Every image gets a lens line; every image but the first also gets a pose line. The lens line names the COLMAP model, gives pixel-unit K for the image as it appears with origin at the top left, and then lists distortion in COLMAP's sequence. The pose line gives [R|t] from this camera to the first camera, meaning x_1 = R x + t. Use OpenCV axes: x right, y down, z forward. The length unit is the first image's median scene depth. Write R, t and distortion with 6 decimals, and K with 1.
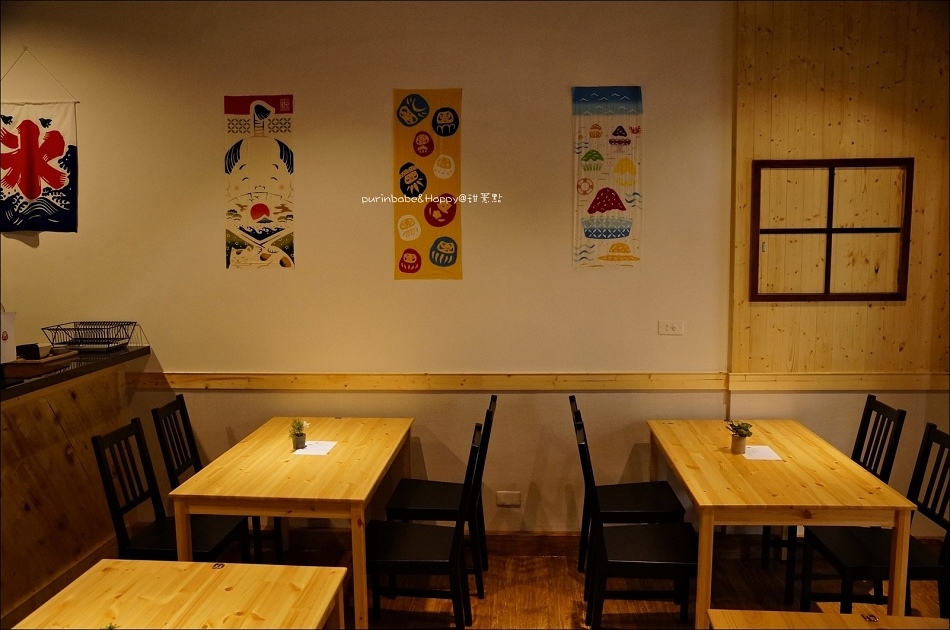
lens RADIAL K [[765.6, 0, 475.0], [0, 765.6, 315.0], [0, 0, 1]] dist [-0.102135, 0.137602]
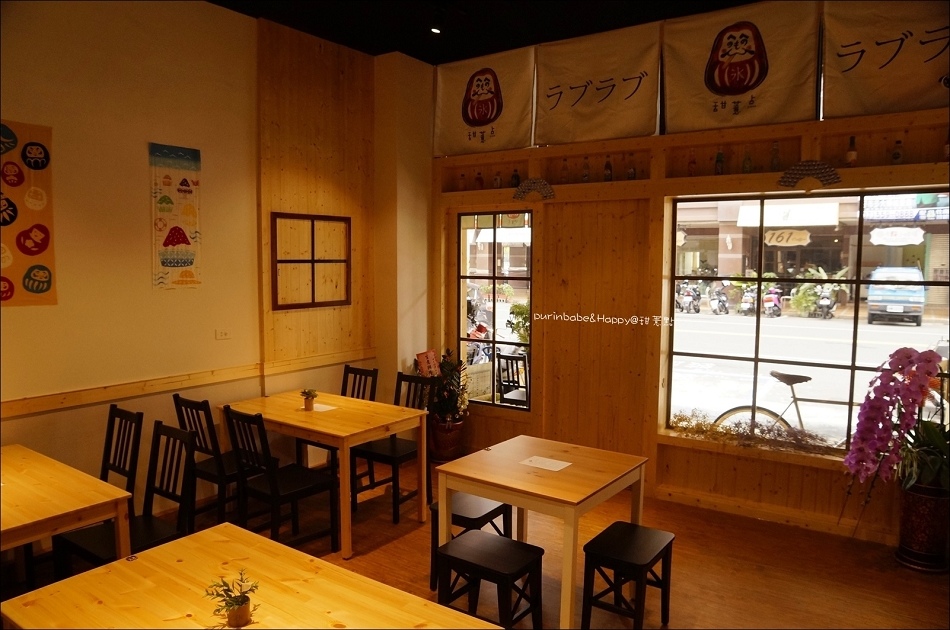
lens RADIAL K [[666.8, 0, 475.0], [0, 666.8, 315.0], [0, 0, 1]] dist [-0.140381, 0.131416]
pose [[0.517453, -0.056741, 0.853829, -0.499328], [0.082911, 0.996429, 0.015970, 0.002146], [-0.851686, 0.062528, 0.520309, 0.032261]]
